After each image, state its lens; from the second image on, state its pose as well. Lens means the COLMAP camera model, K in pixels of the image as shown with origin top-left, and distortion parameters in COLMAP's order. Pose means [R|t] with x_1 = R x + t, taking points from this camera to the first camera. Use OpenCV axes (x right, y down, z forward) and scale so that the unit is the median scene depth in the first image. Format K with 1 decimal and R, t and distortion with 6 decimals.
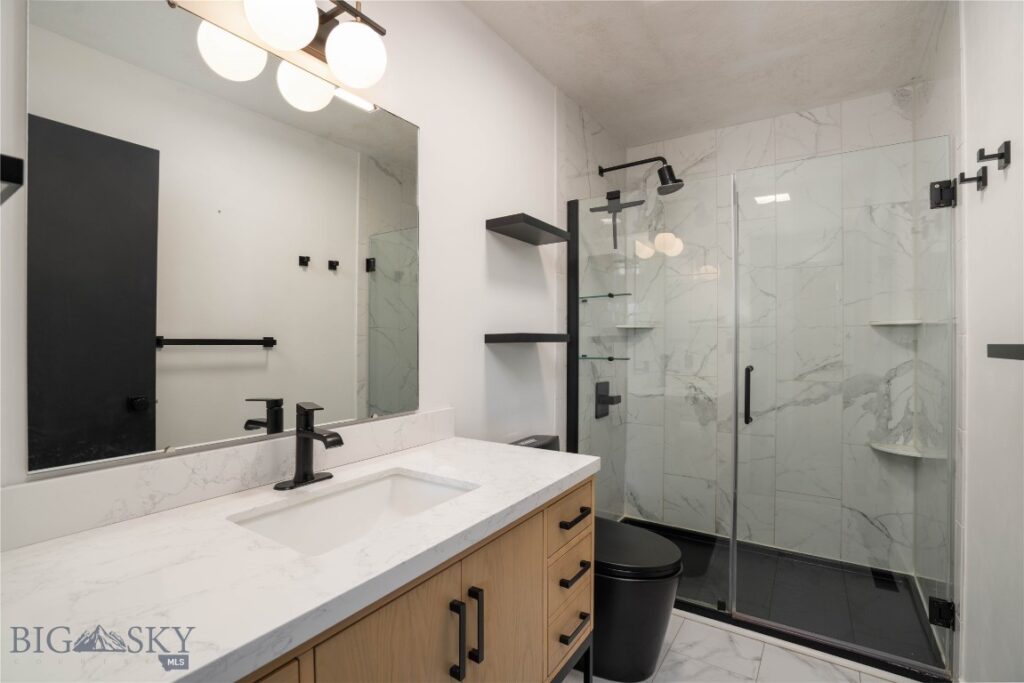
lens RADIAL K [[471.0, 0, 515.7], [0, 471.0, 337.9], [0, 0, 1]] dist [-0.053522, 0.015492]
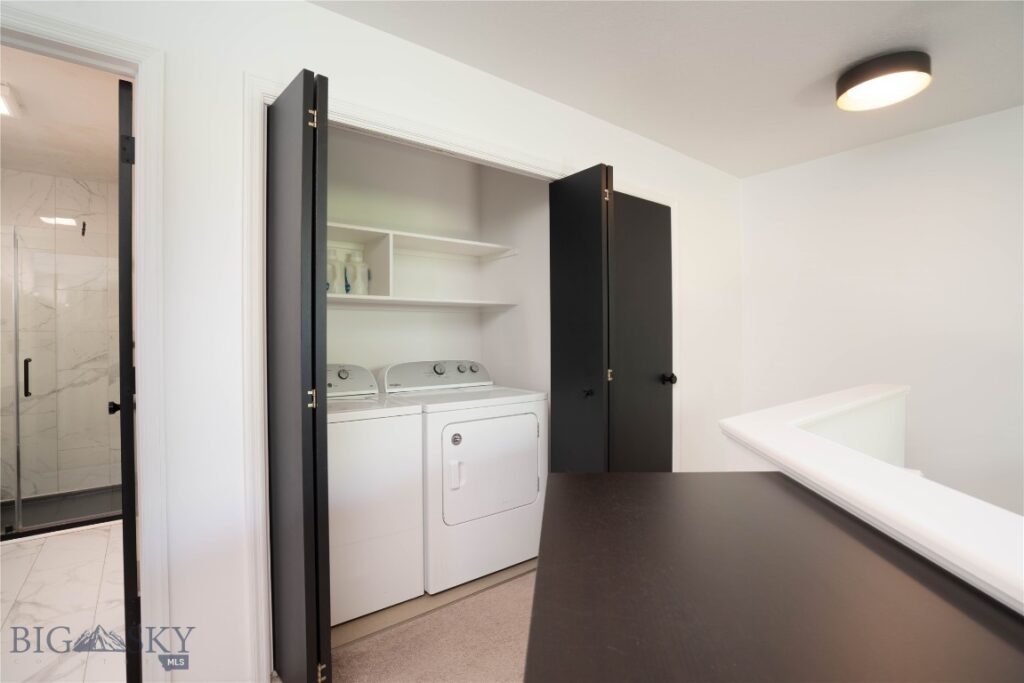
lens RADIAL K [[471.0, 0, 515.7], [0, 471.0, 337.9], [0, 0, 1]] dist [-0.053522, 0.015492]
pose [[0.288620, -0.009284, 0.957399, -0.328232], [0.004181, 0.999956, 0.008437, -0.009914], [-0.957435, 0.001568, 0.288646, -0.696353]]
